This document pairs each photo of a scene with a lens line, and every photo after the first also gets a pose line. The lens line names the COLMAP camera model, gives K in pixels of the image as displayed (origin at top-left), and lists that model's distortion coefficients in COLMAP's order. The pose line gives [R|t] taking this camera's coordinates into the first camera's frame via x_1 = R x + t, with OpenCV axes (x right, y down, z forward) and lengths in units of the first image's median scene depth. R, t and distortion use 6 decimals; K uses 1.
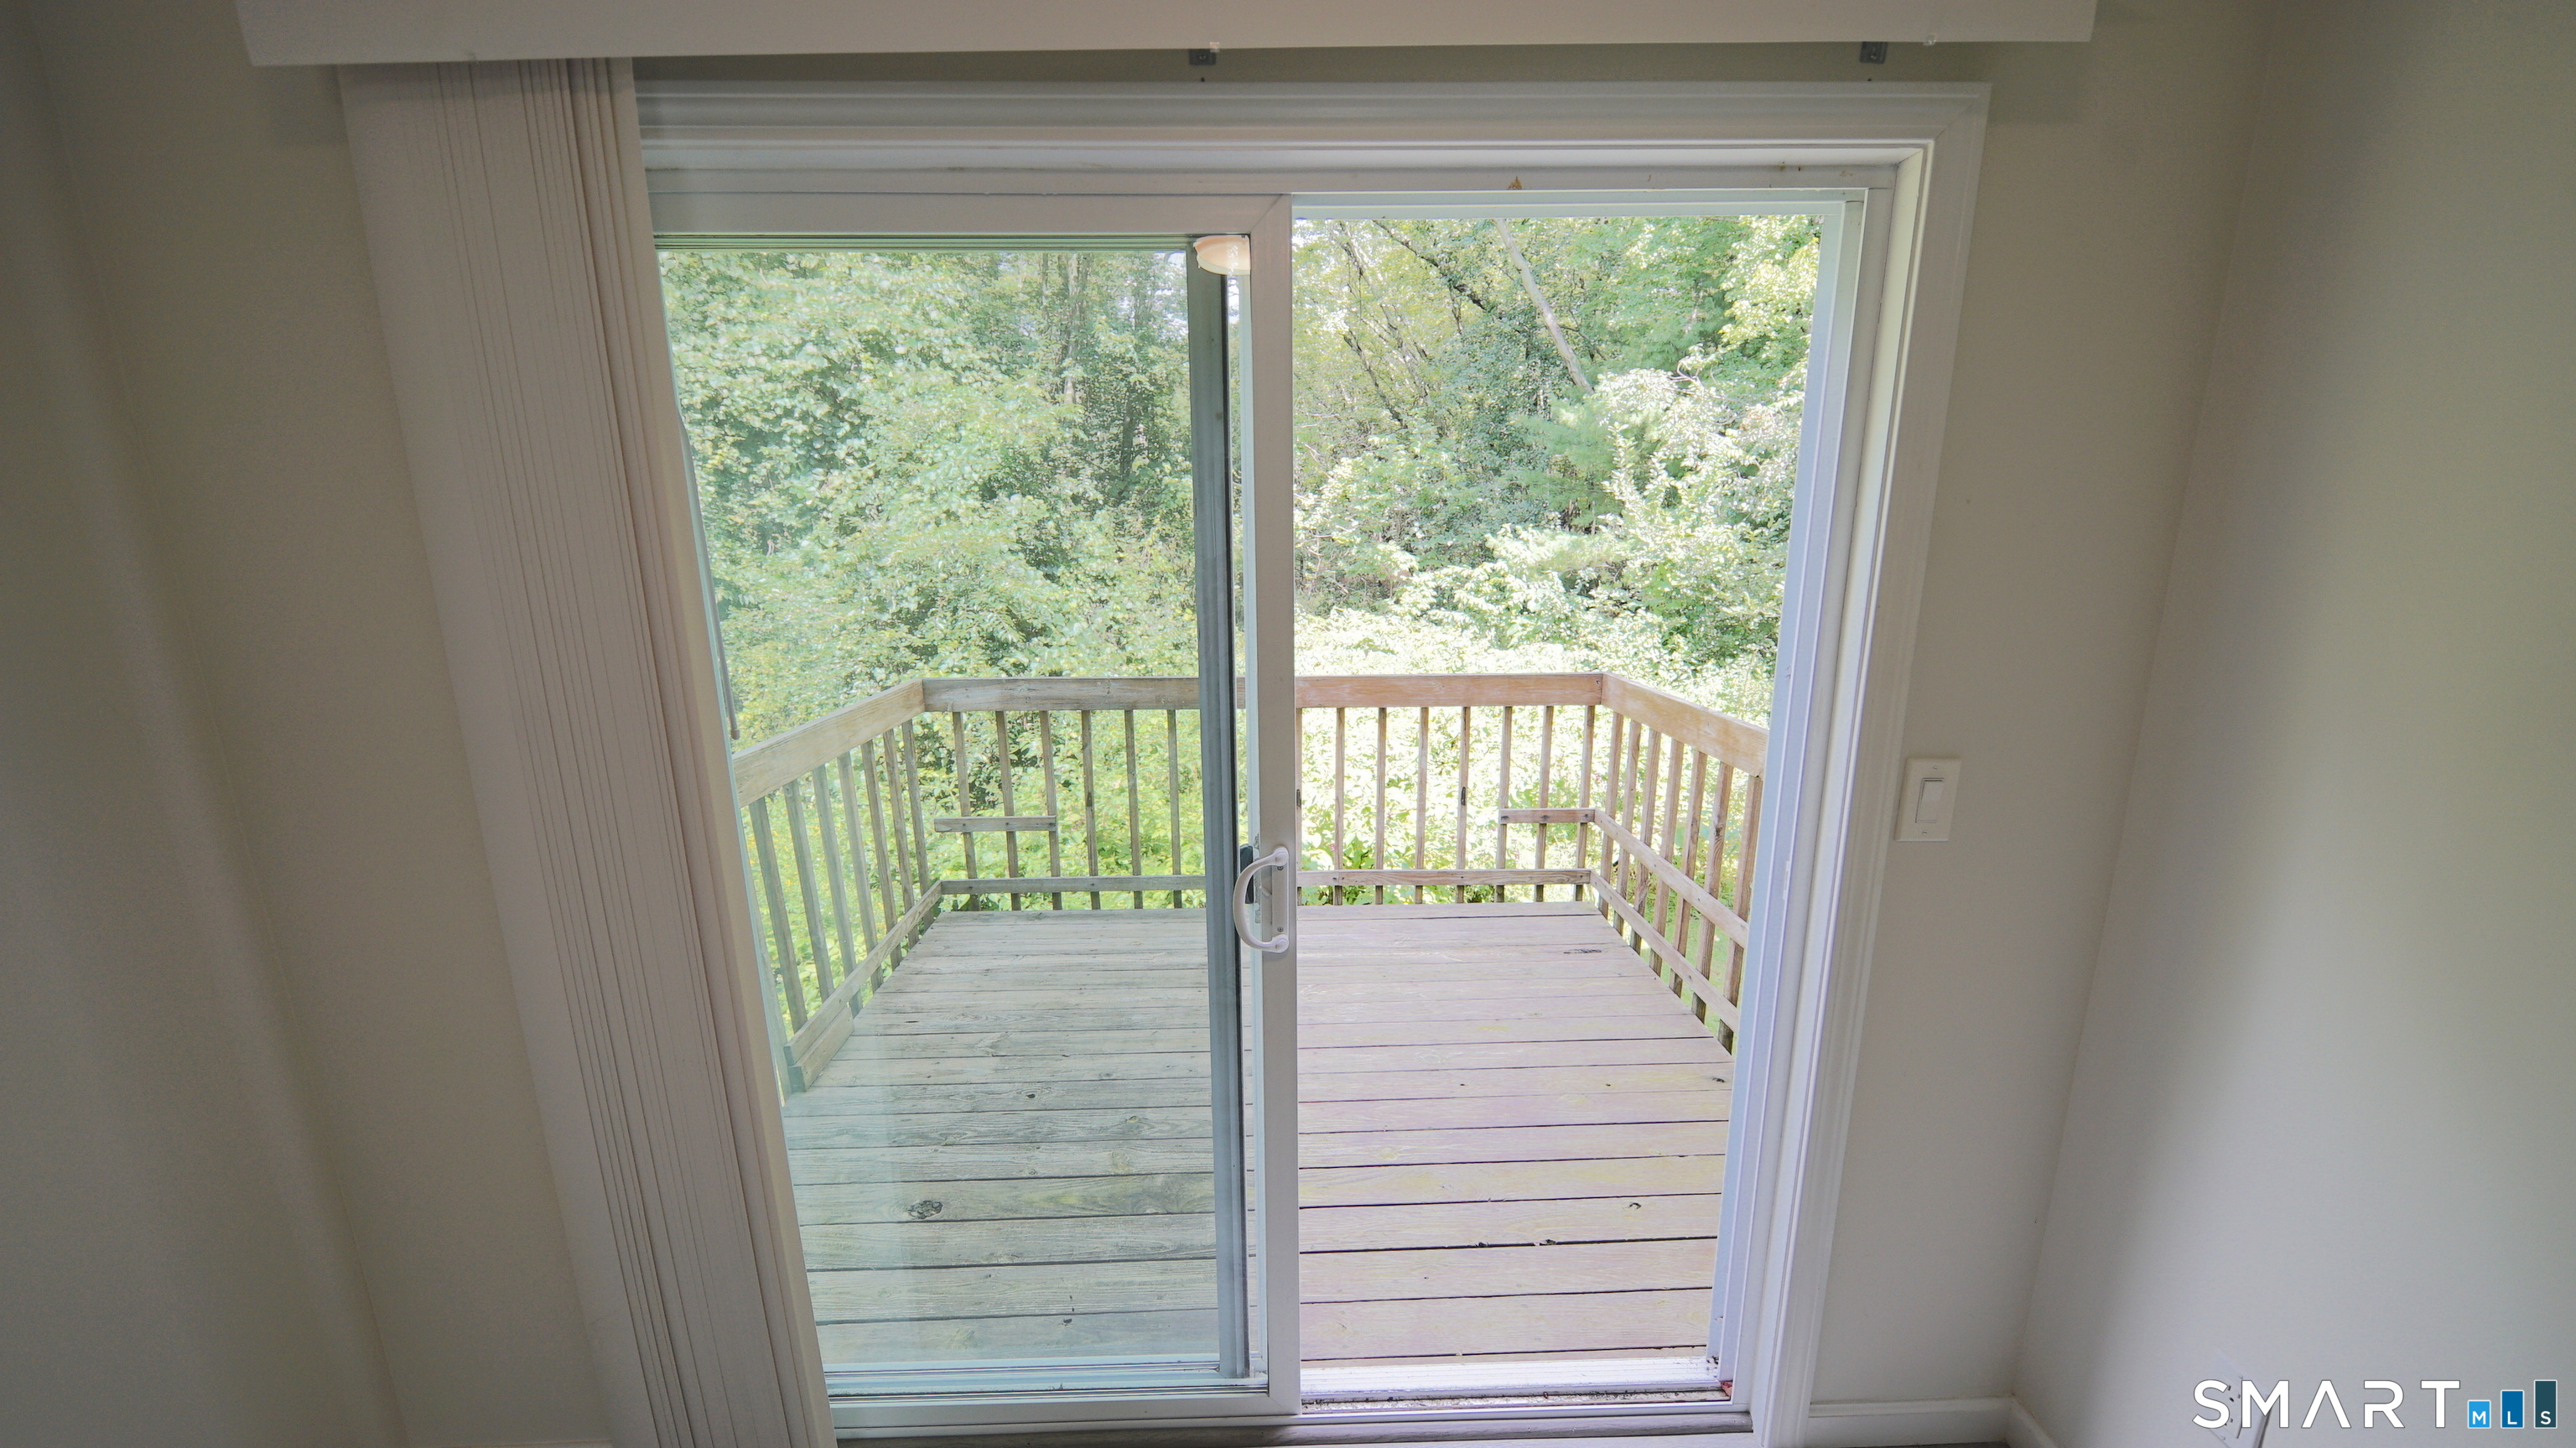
lens RADIAL K [[908.0, 0, 1289.0], [0, 908.0, 760.1], [0, 0, 1]] dist [0.001015, 0.000010]
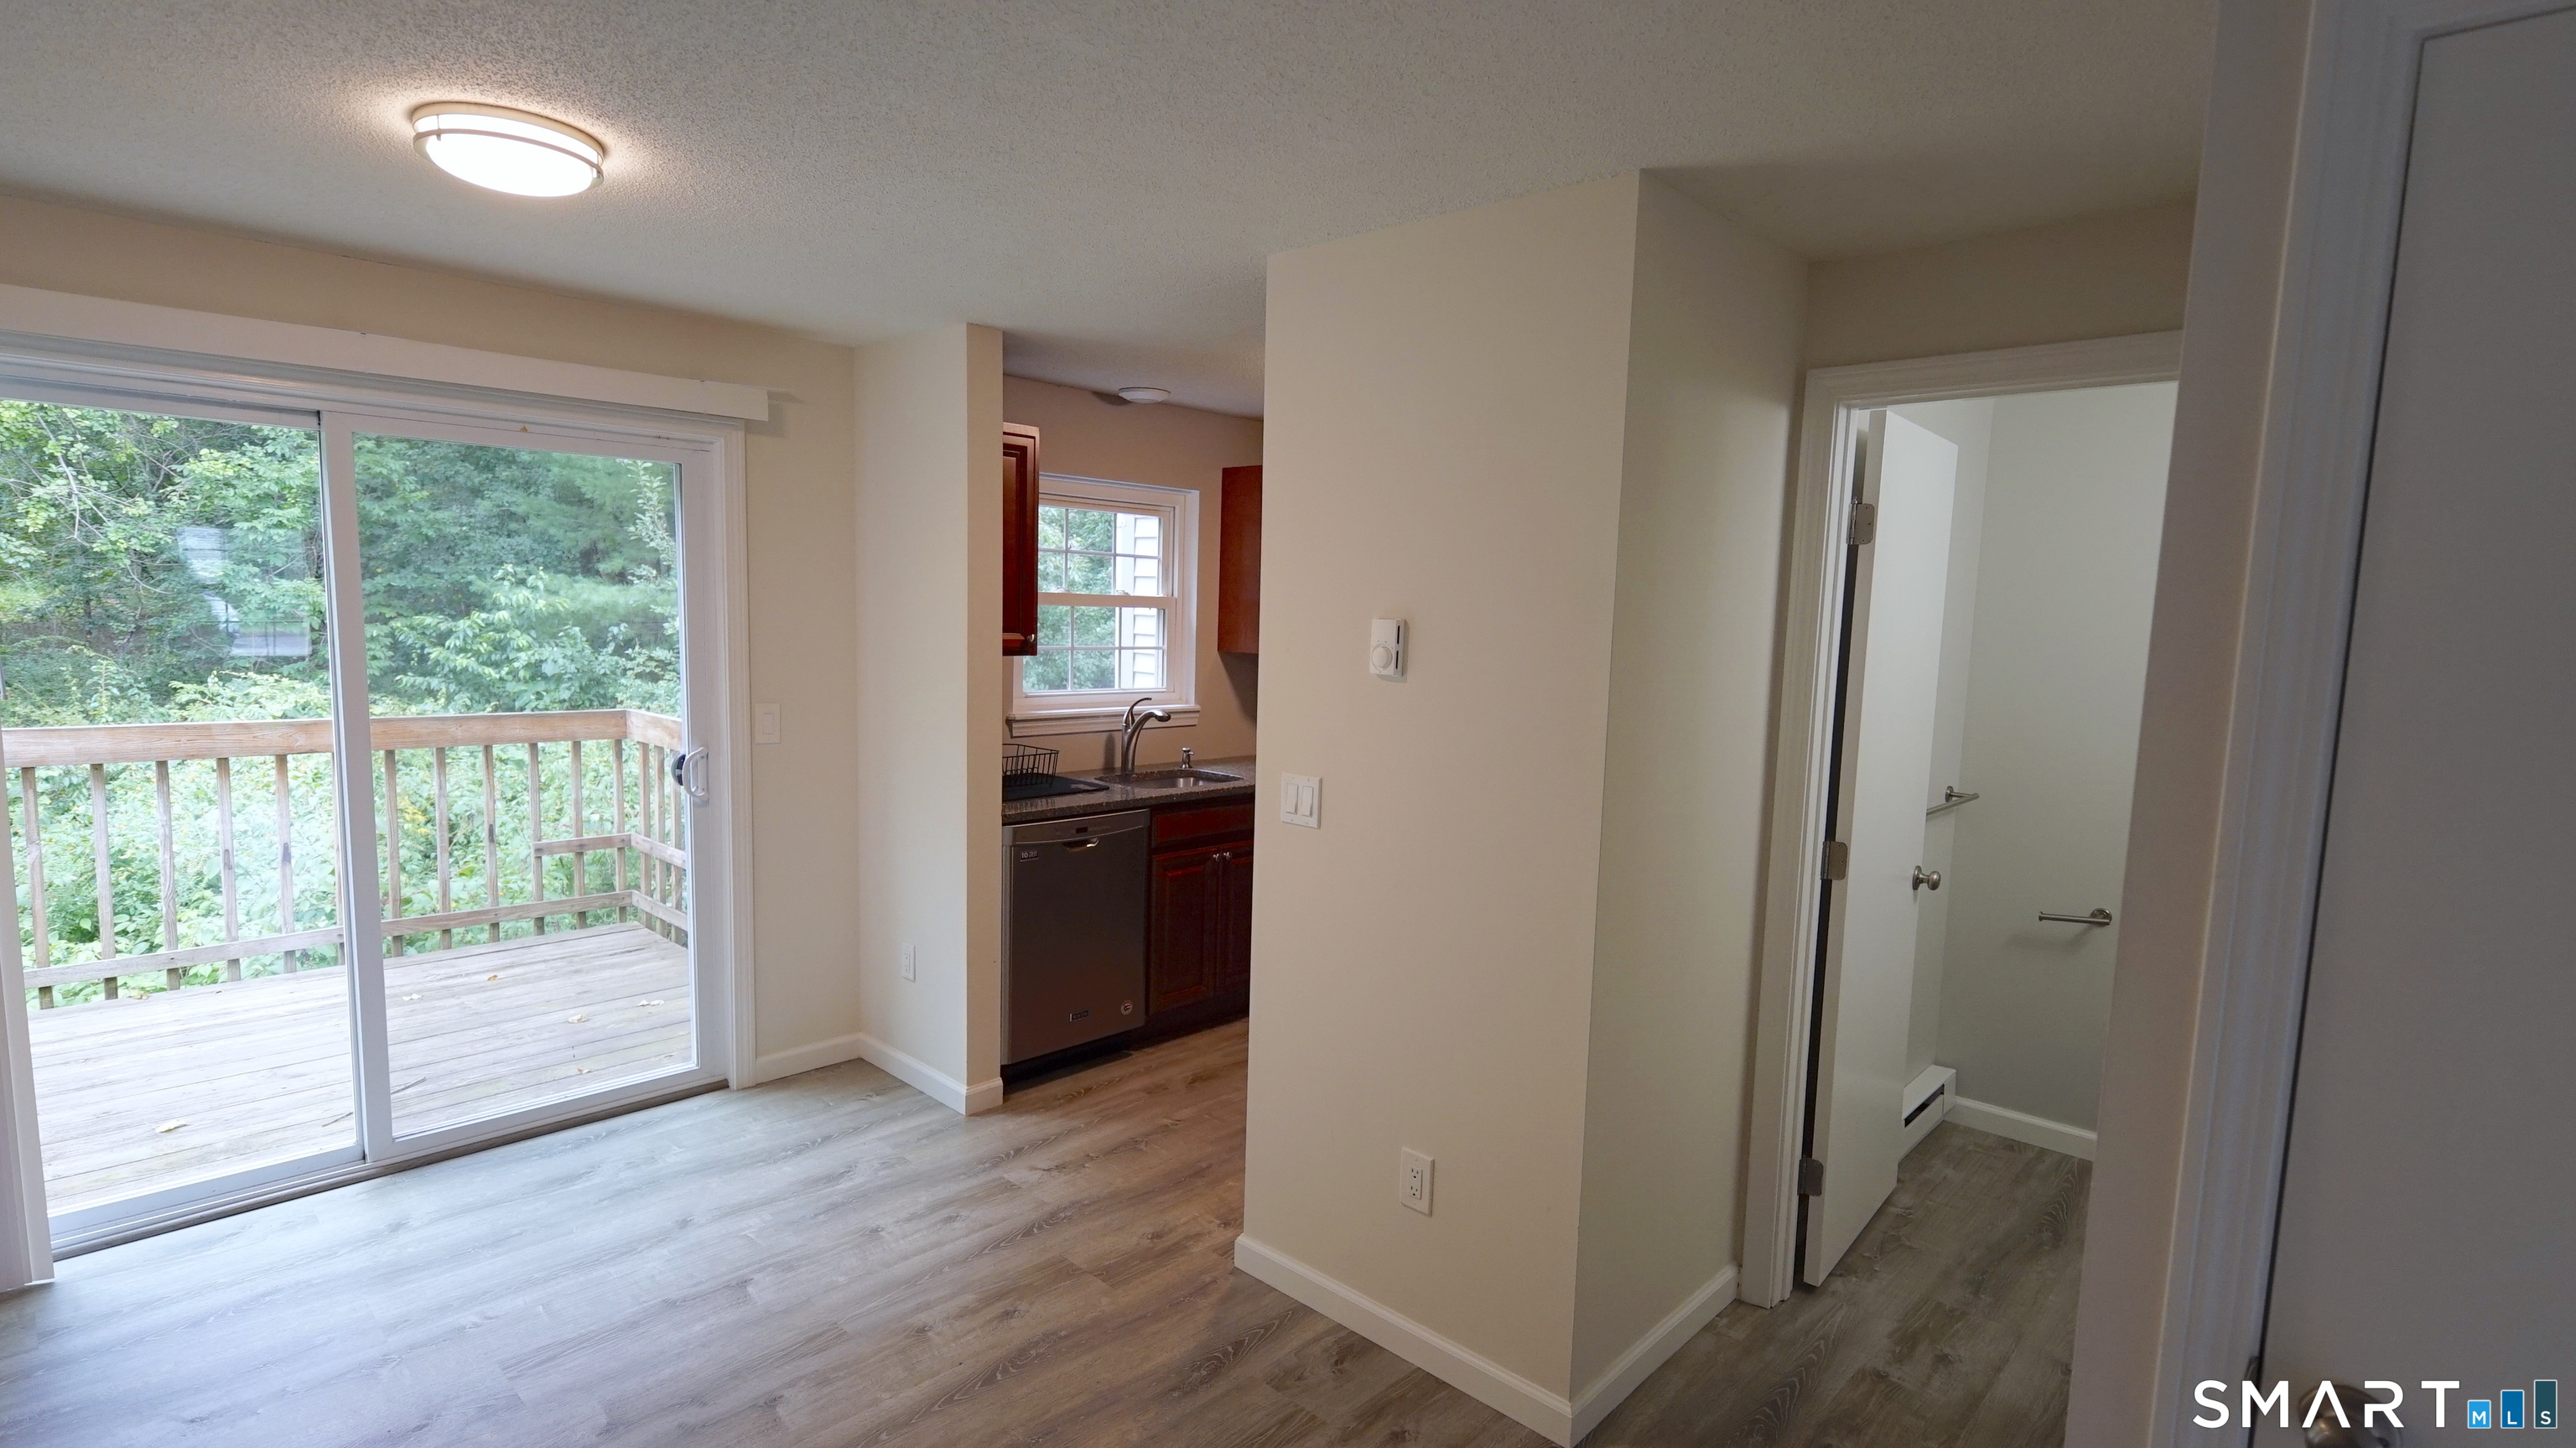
lens RADIAL K [[1239.7, 0, 1280.6], [0, 1239.7, 732.4], [0, 0, 1]] dist [0.002970, -0.003500]
pose [[0.702283, -0.040277, 0.710758, -0.059068], [0.128355, 0.989200, -0.070769, 0.047669], [-0.700231, 0.140929, 0.699868, -0.211207]]
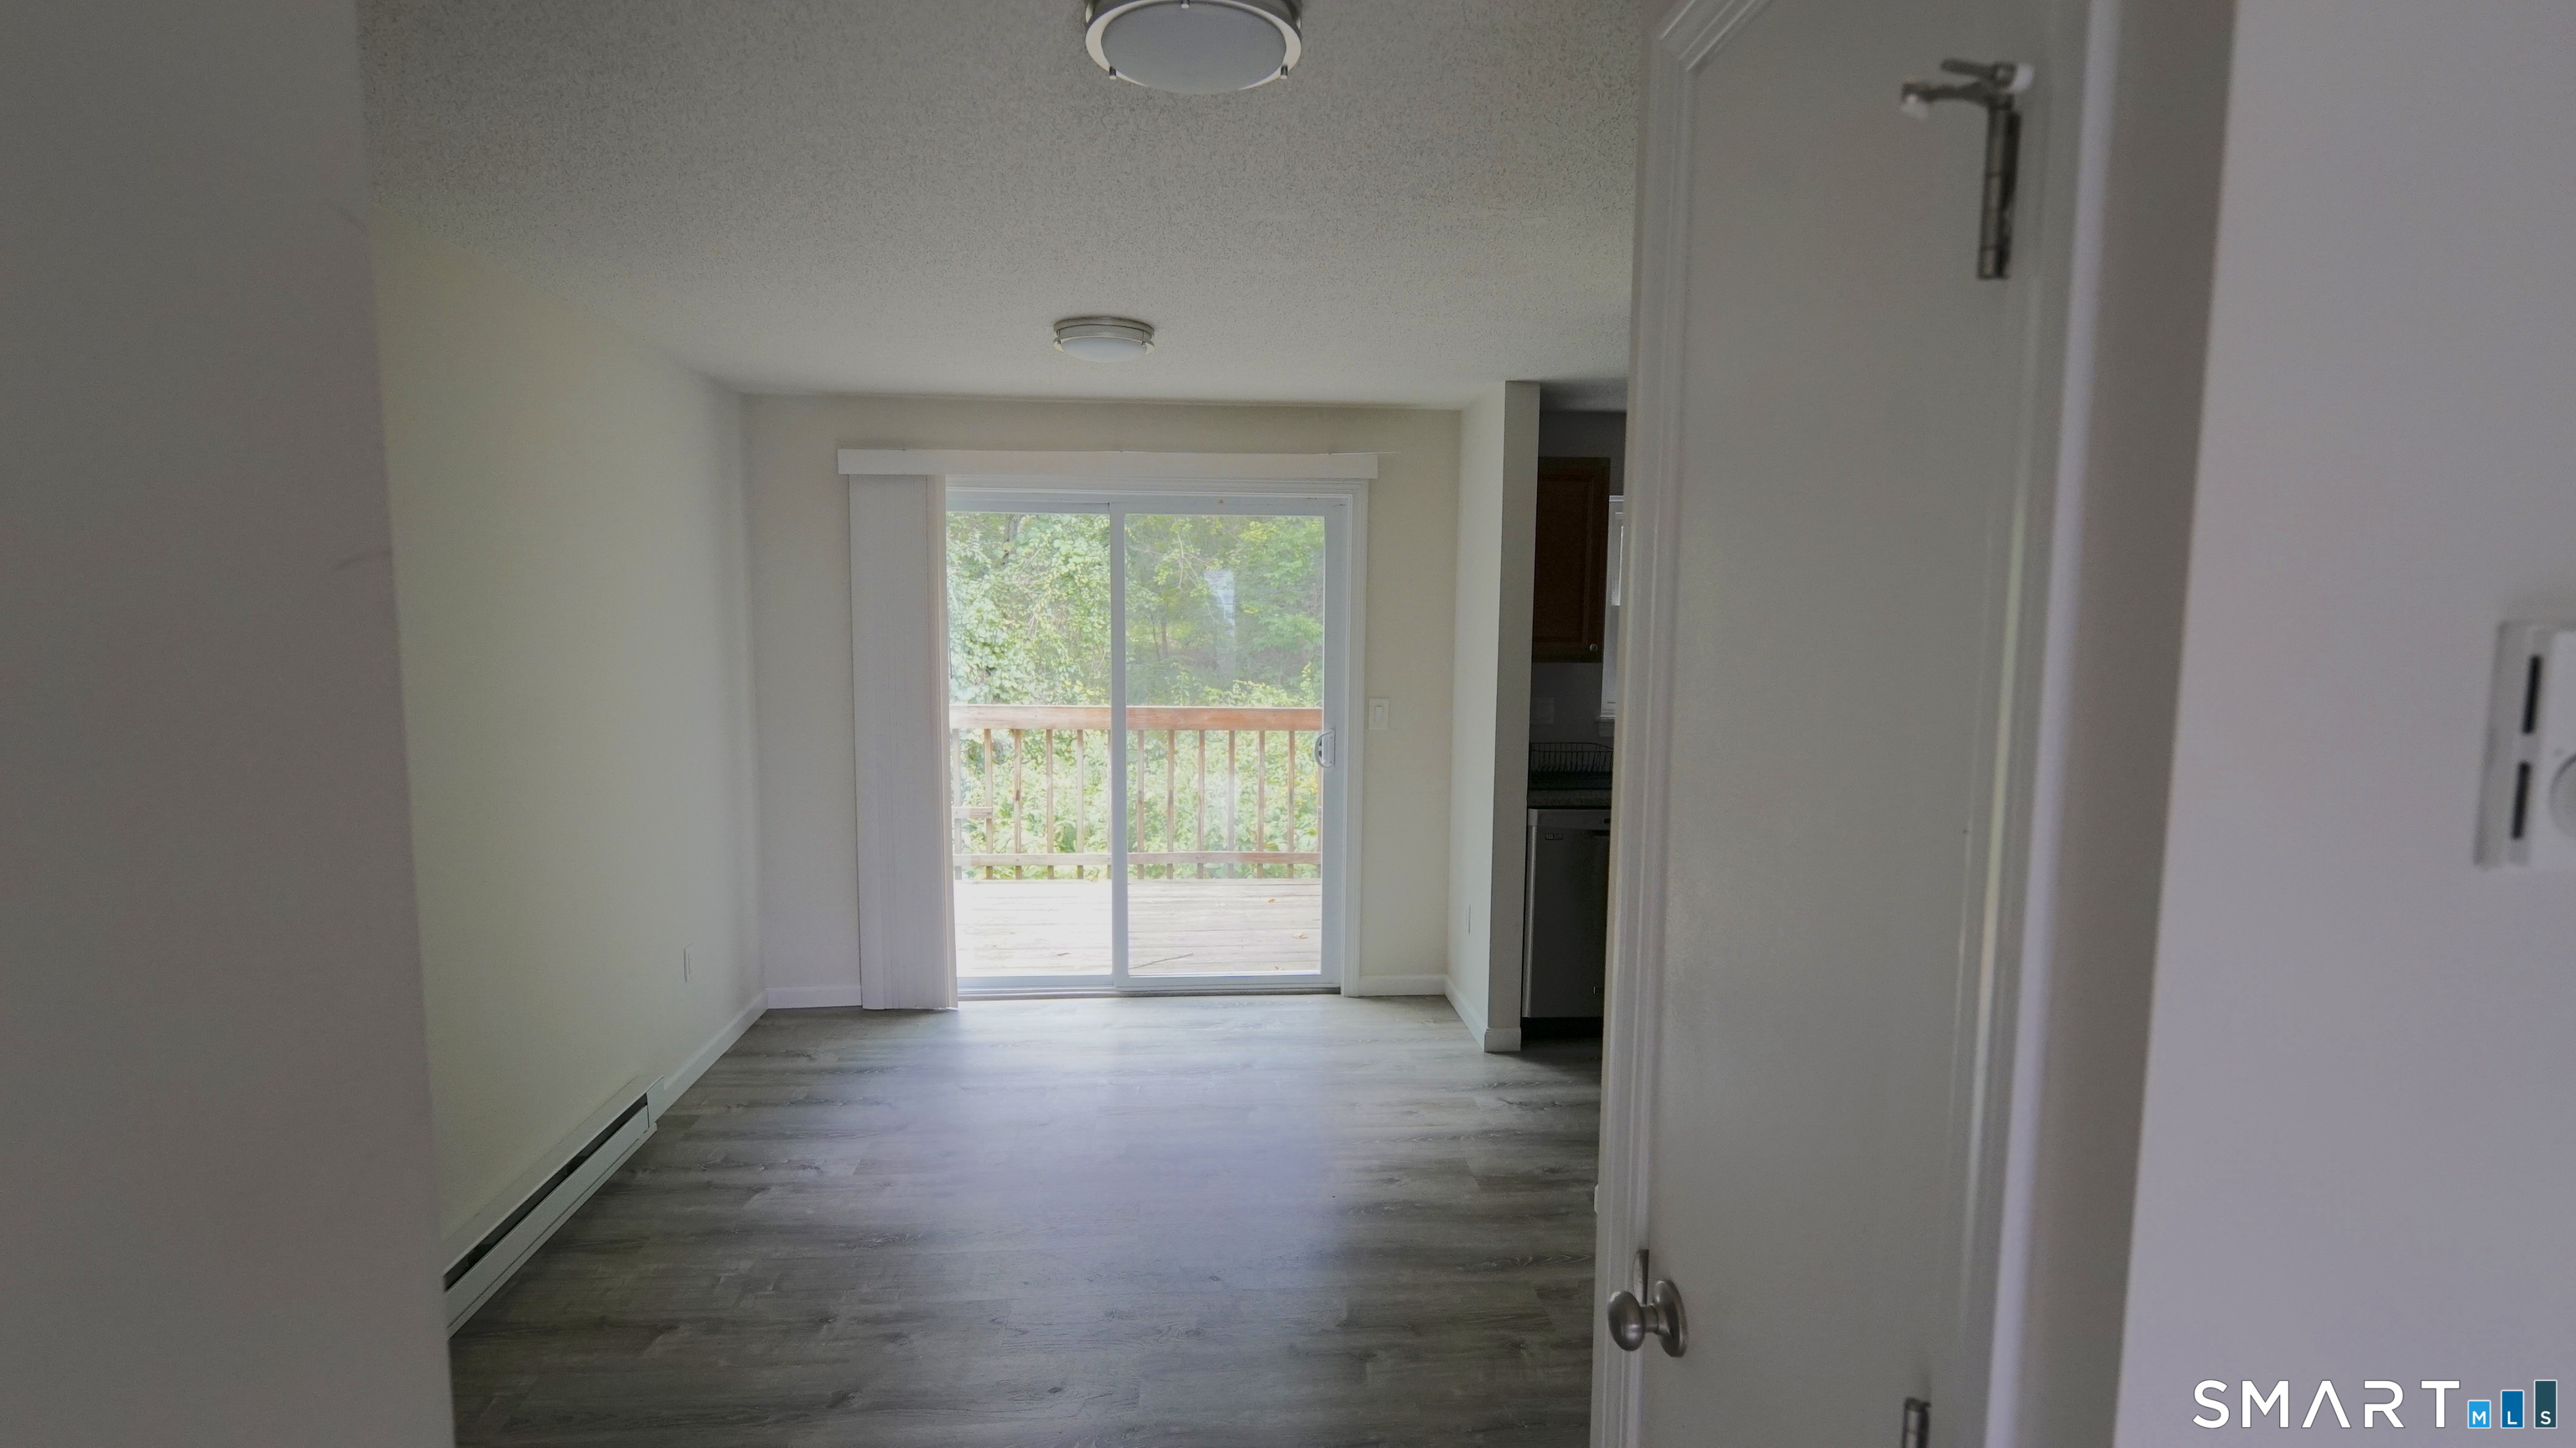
lens RADIAL K [[1239.7, 0, 1283.7], [0, 1239.7, 735.5], [0, 0, 1]] dist [0.002970, -0.003500]
pose [[0.997873, 0.014219, 0.063612, 0.019425], [-0.005553, 0.990915, -0.134376, 0.067849], [-0.064944, 0.133737, 0.988887, -0.297345]]
